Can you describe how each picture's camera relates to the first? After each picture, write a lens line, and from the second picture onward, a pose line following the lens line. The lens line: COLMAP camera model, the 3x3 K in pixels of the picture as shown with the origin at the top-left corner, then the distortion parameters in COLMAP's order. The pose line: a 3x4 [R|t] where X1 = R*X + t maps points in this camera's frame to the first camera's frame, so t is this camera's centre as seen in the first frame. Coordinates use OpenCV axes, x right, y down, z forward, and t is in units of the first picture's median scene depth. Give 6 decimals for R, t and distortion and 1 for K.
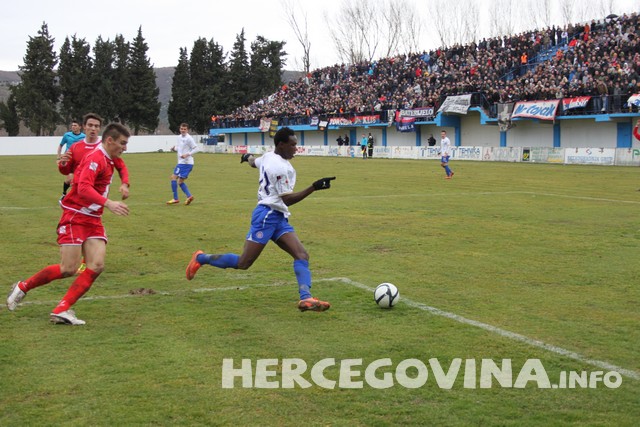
lens RADIAL K [[905.0, 0, 323.0], [0, 905.0, 210.7], [0, 0, 1]] dist [0.026397, 0.000000]
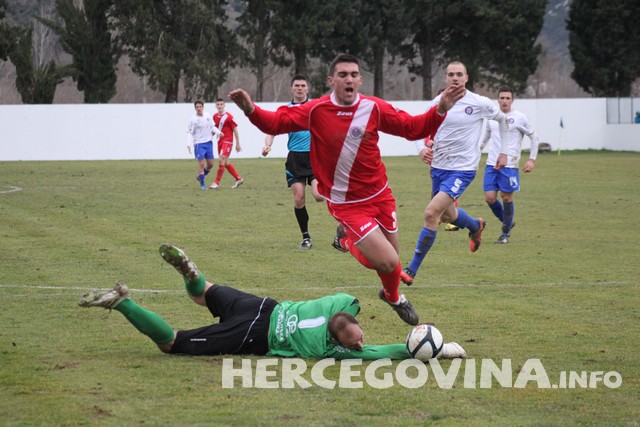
lens RADIAL K [[3227.7, 0, 320.2], [0, 3227.7, 213.4], [0, 0, 1]] dist [0.431660, 0.000000]
pose [[0.968303, 0.006722, -0.249687, 0.028174], [-0.018516, 0.998819, -0.044919, 0.008928], [0.249090, 0.048118, 0.967284, -0.109623]]
